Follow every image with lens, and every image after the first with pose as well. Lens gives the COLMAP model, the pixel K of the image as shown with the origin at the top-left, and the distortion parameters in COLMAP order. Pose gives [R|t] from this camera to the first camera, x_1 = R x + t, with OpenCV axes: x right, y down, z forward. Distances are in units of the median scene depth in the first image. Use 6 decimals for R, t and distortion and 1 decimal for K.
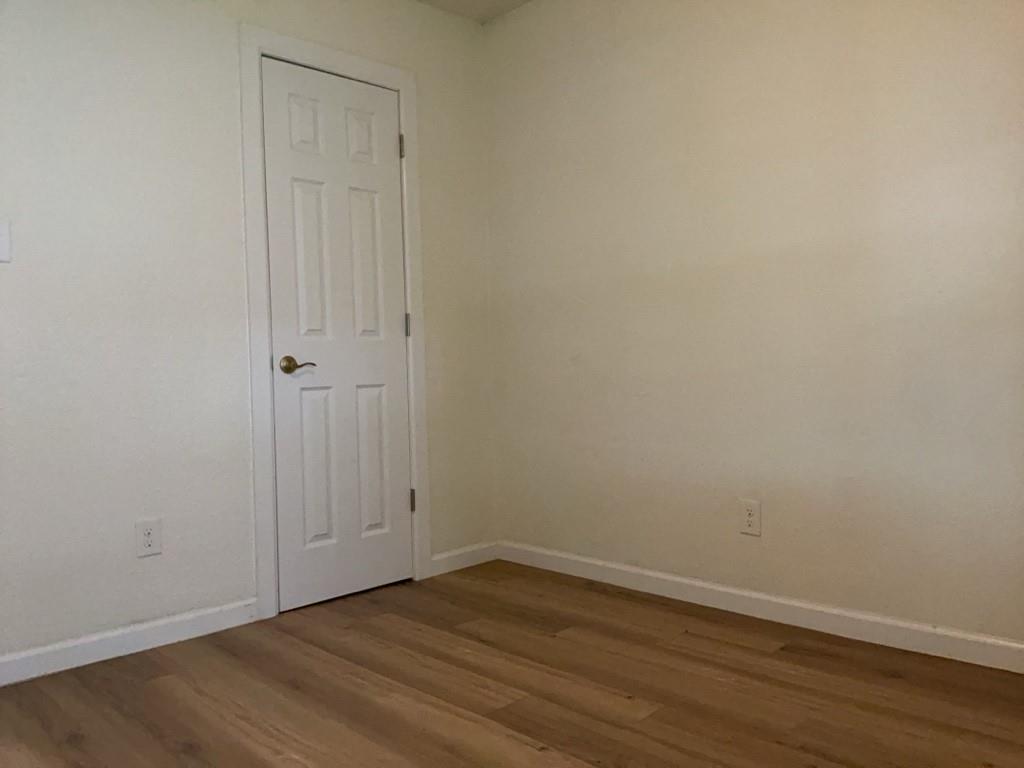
lens RADIAL K [[821.2, 0, 510.4], [0, 821.2, 379.8], [0, 0, 1]] dist [0.095872, -0.155443]
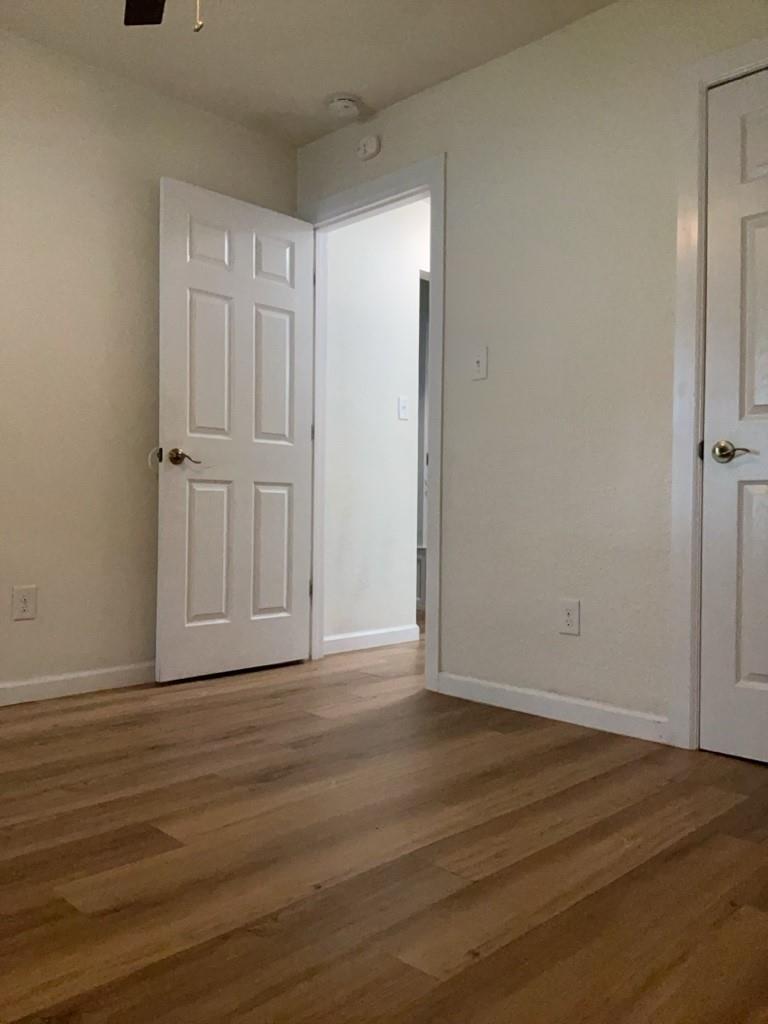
lens RADIAL K [[821.2, 0, 385.9], [0, 821.2, 512.5], [0, 0, 1]] dist [0.095872, -0.155443]
pose [[0.016869, 0.033125, -0.999309, 0.588887], [-0.031787, 0.998964, 0.032577, 0.027516], [0.999352, 0.031215, 0.017905, 0.713230]]
